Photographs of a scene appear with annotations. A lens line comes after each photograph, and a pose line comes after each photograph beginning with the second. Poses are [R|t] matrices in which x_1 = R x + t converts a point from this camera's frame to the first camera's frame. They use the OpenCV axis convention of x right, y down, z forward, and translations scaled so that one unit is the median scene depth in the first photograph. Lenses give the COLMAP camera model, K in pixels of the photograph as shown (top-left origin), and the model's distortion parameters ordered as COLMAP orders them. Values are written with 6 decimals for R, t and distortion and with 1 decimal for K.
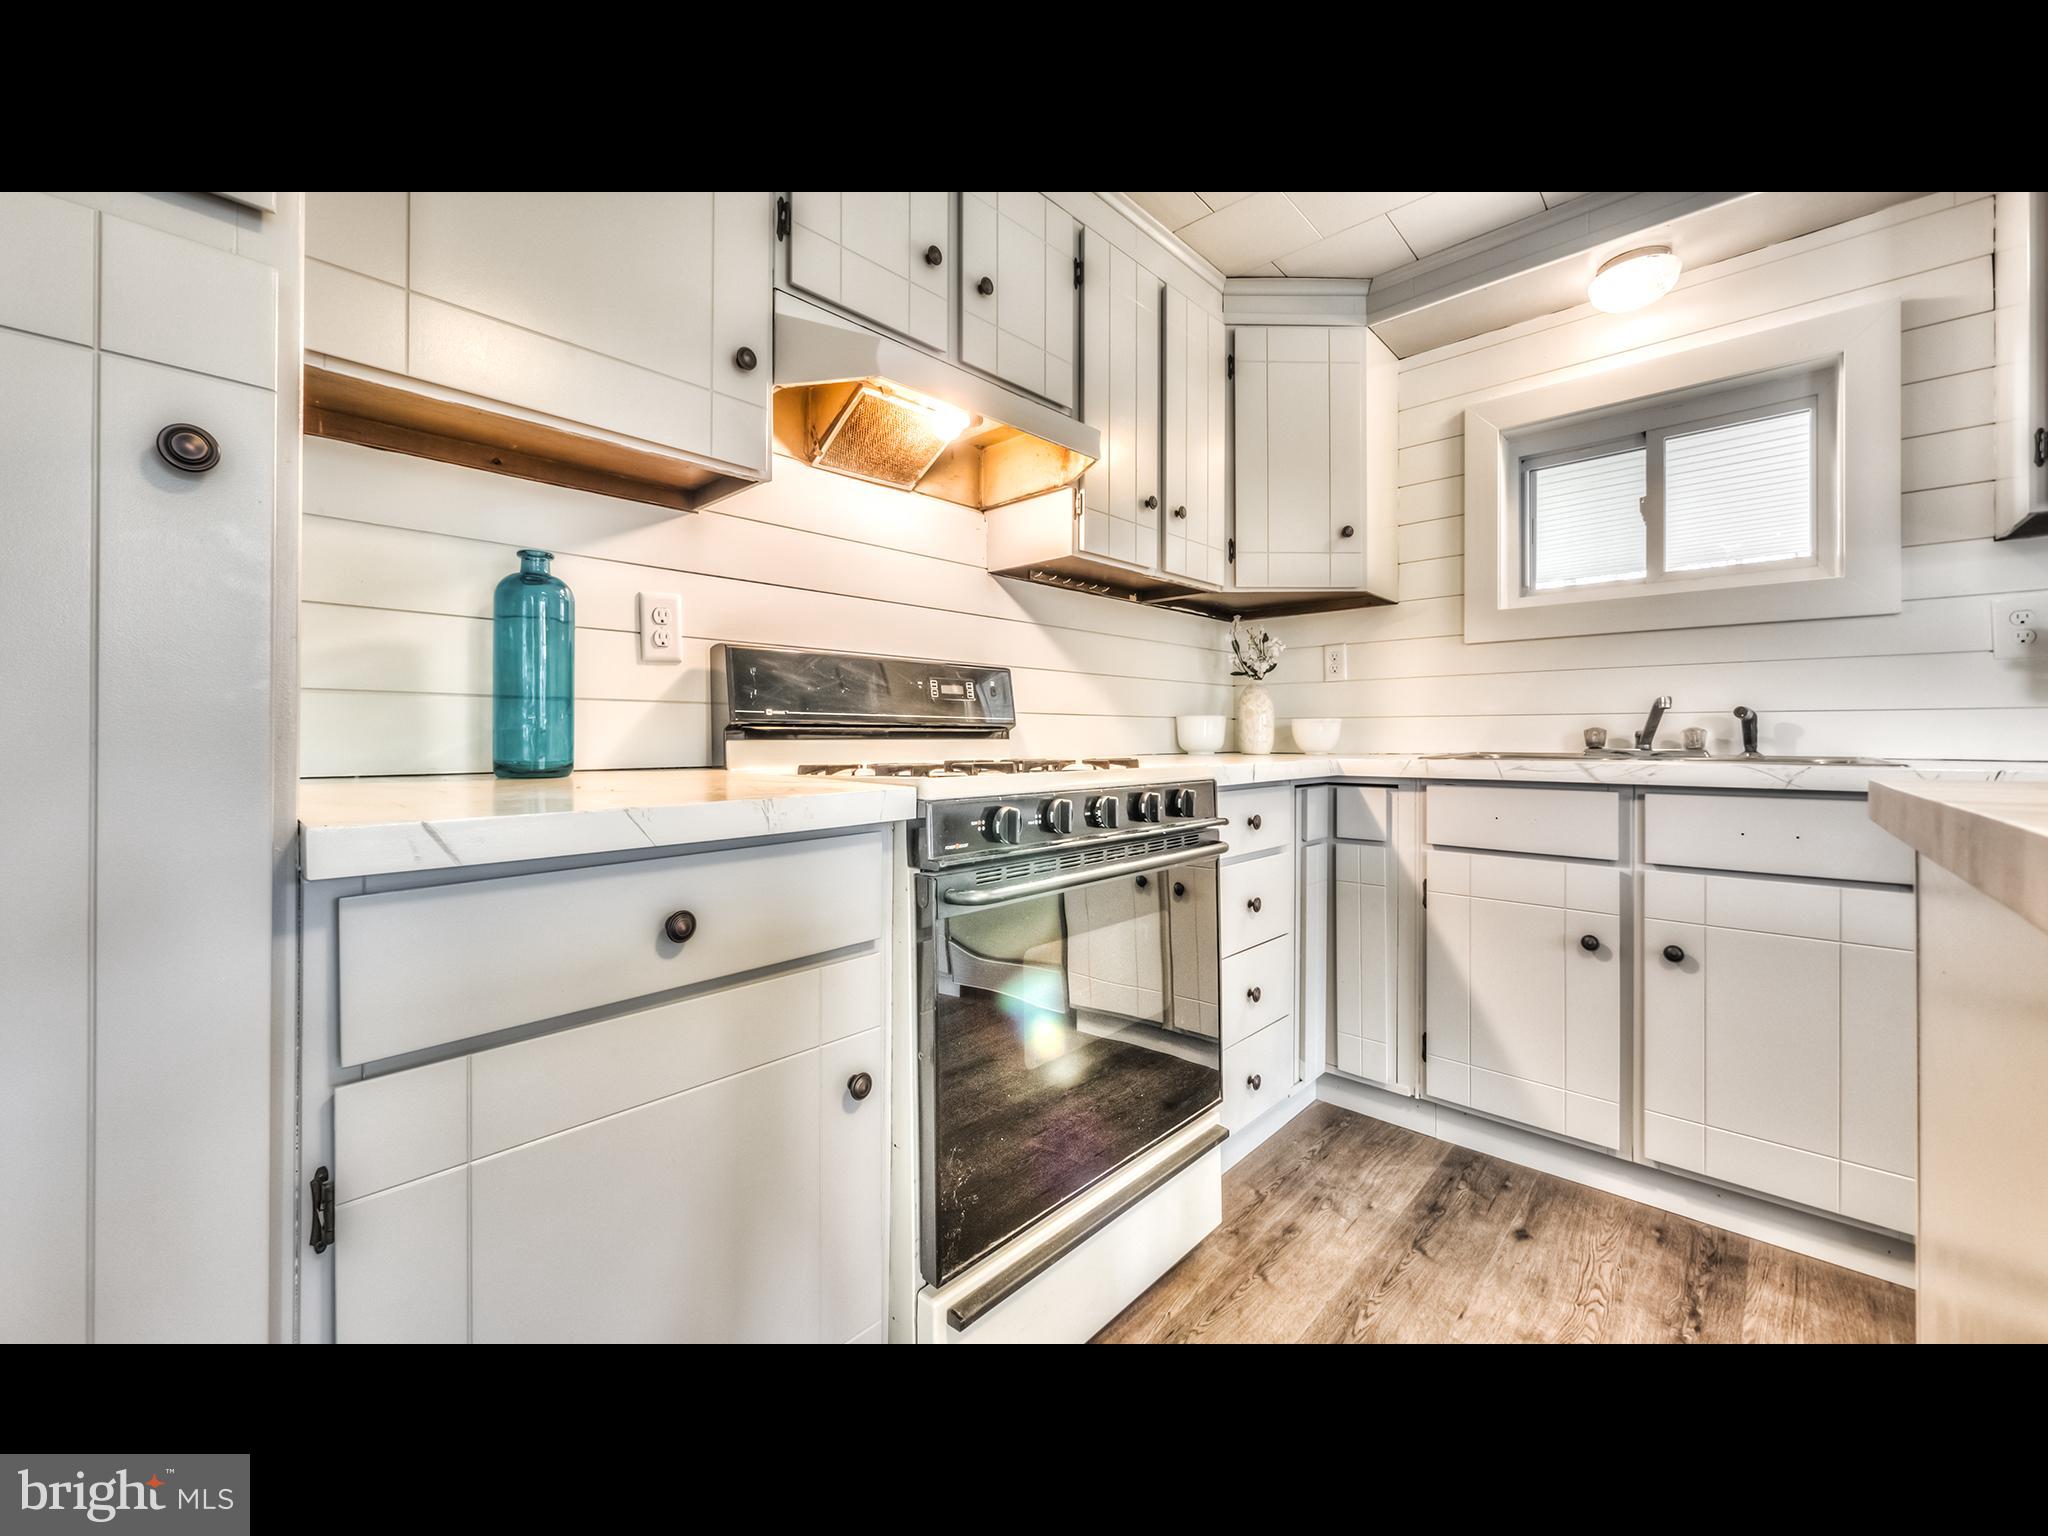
lens RADIAL K [[784.4, 0, 1015.7], [0, 784.4, 734.4], [0, 0, 1]] dist [-0.000363, -0.000178]
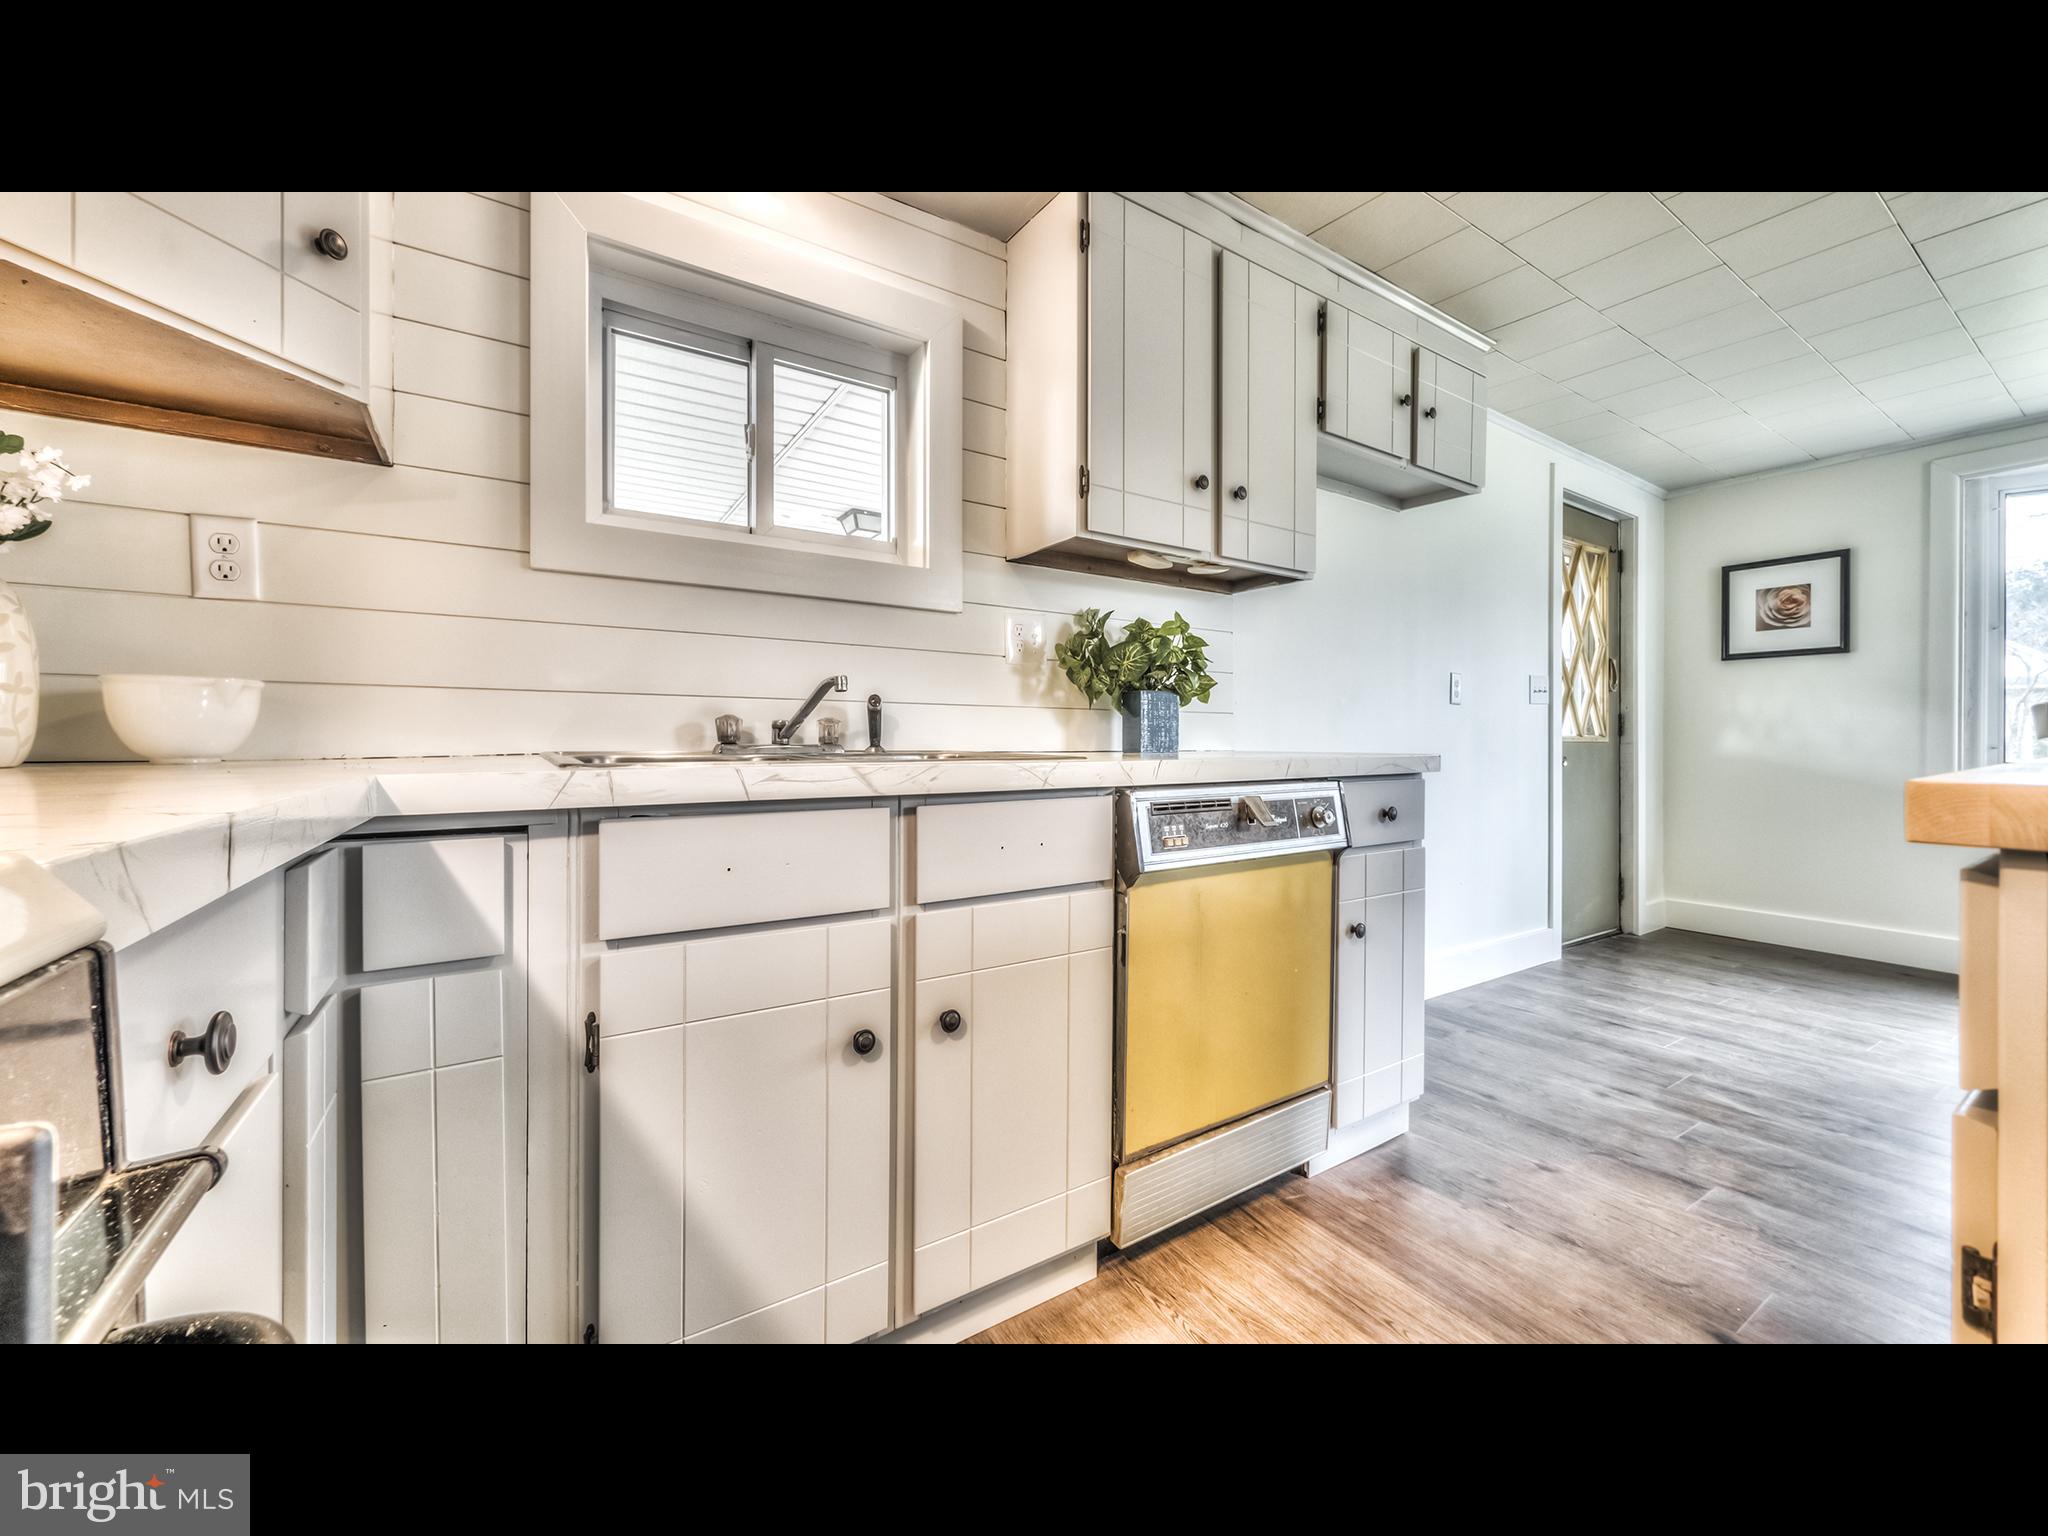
lens RADIAL K [[784.4, 0, 1006.0], [0, 784.4, 749.2], [0, 0, 1]] dist [-0.000363, -0.000178]
pose [[0.244475, -0.014258, 0.969551, 0.116666], [-0.006932, 0.999841, 0.016452, 0.010206], [-0.969631, -0.010743, 0.244337, 0.657051]]
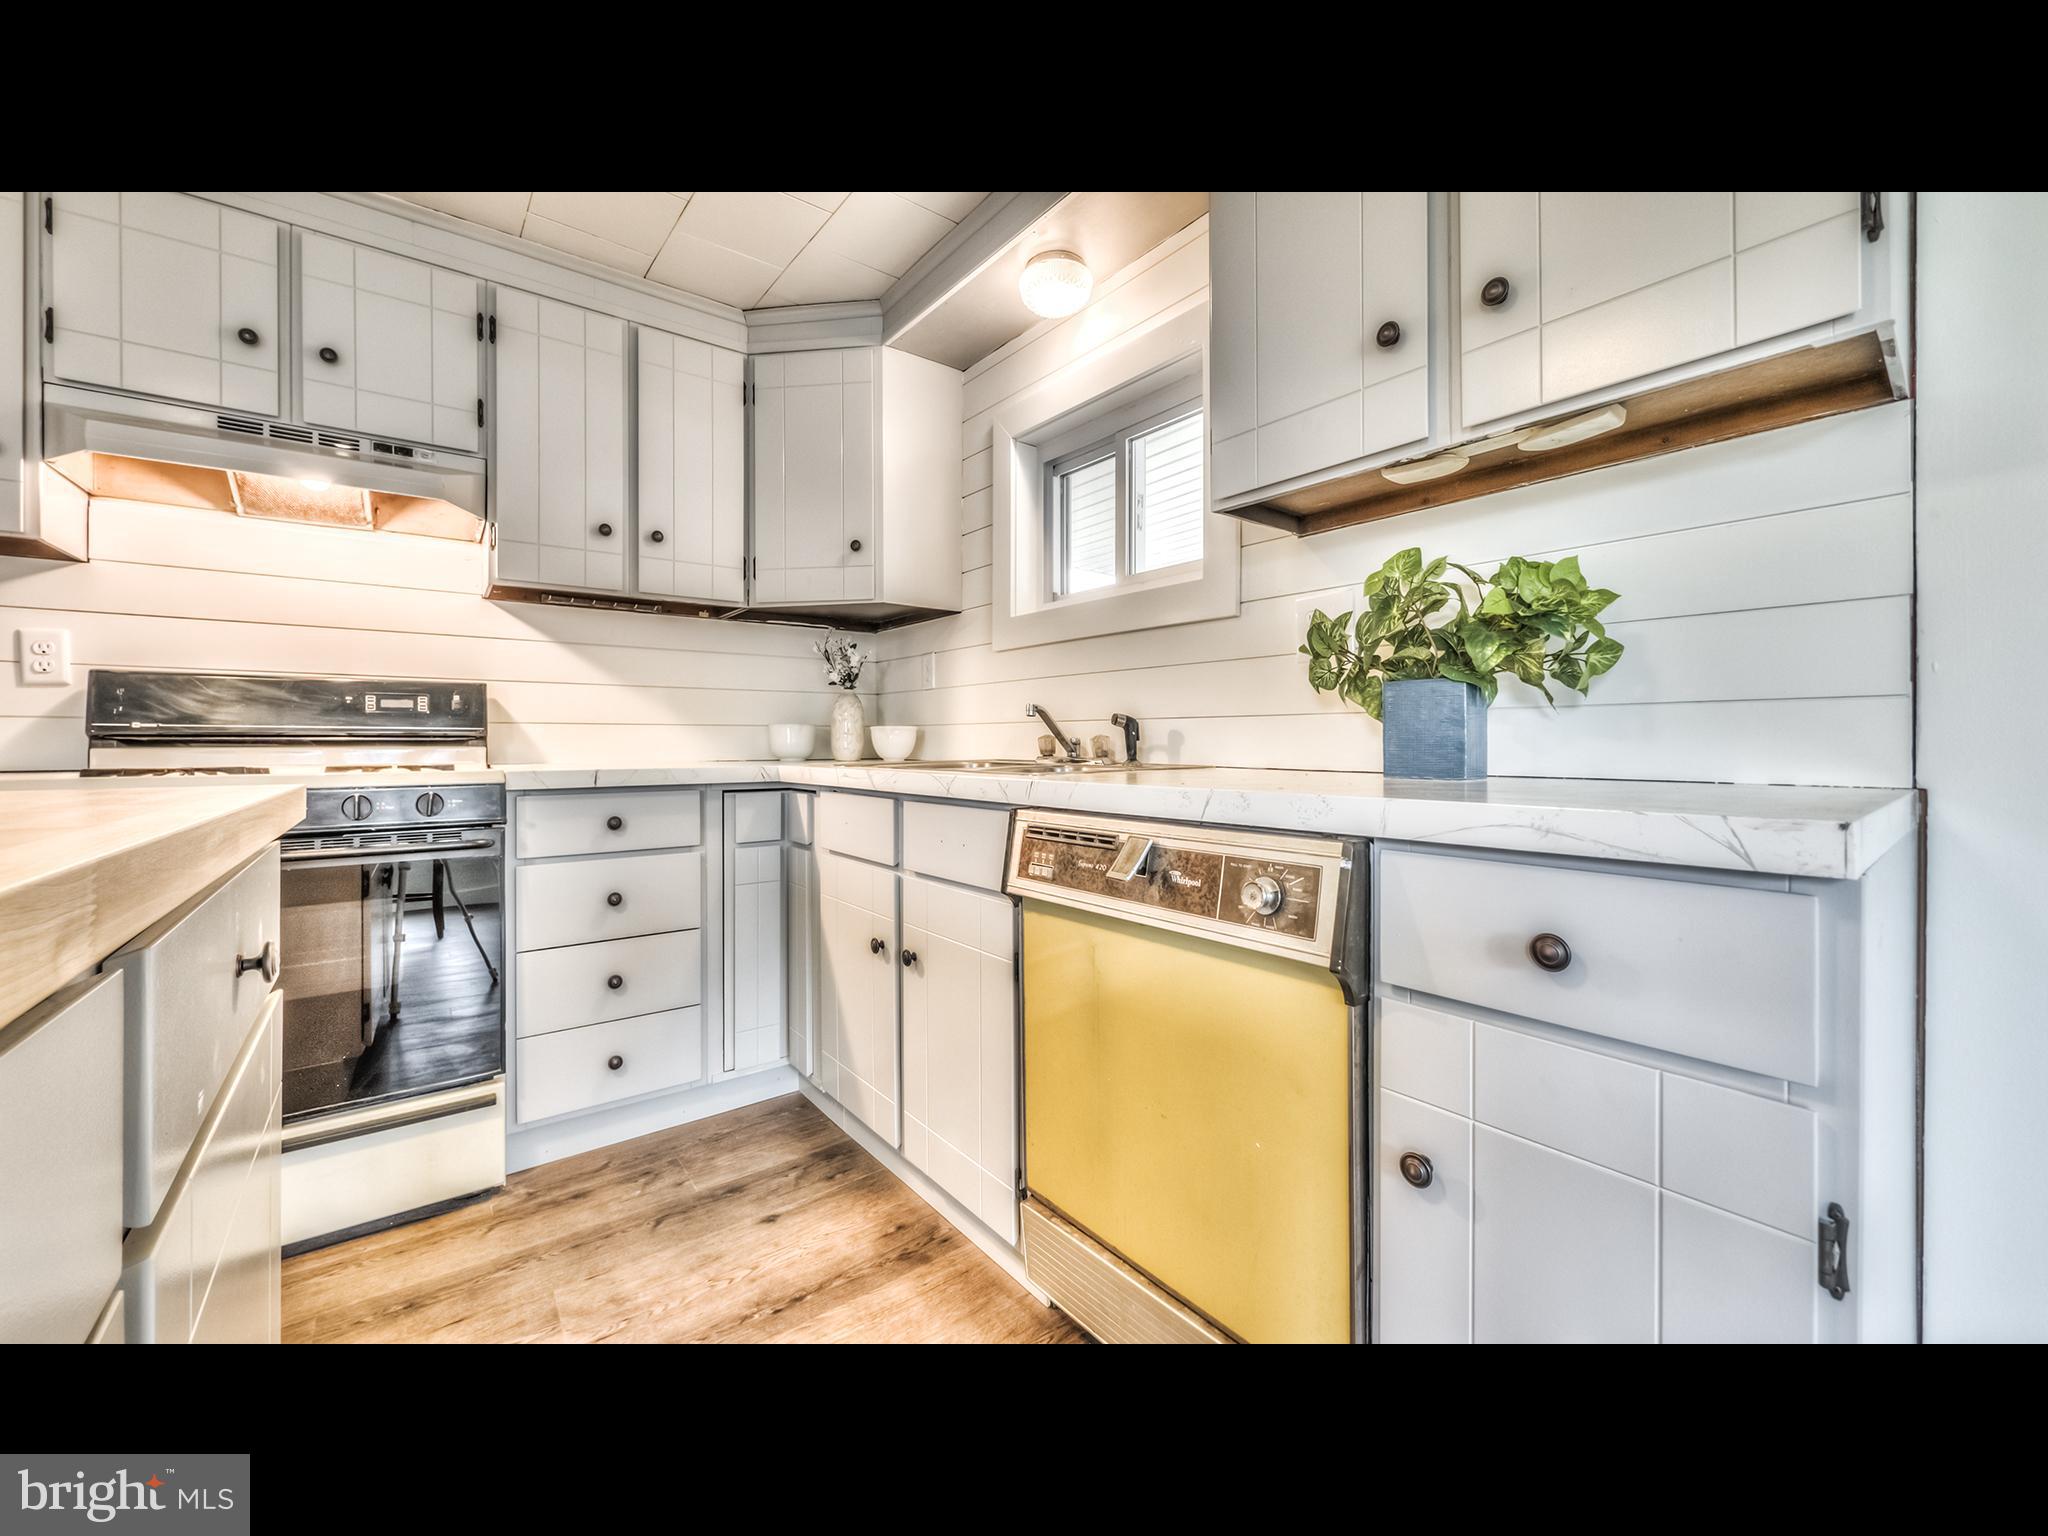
lens RADIAL K [[784.4, 0, 1011.7], [0, 784.4, 740.2], [0, 0, 1]] dist [-0.000363, -0.000178]
pose [[0.988311, -0.001618, -0.152441, 0.964623], [0.001744, 0.999998, 0.000693, -0.002839], [0.152440, -0.000950, 0.988312, 0.010260]]
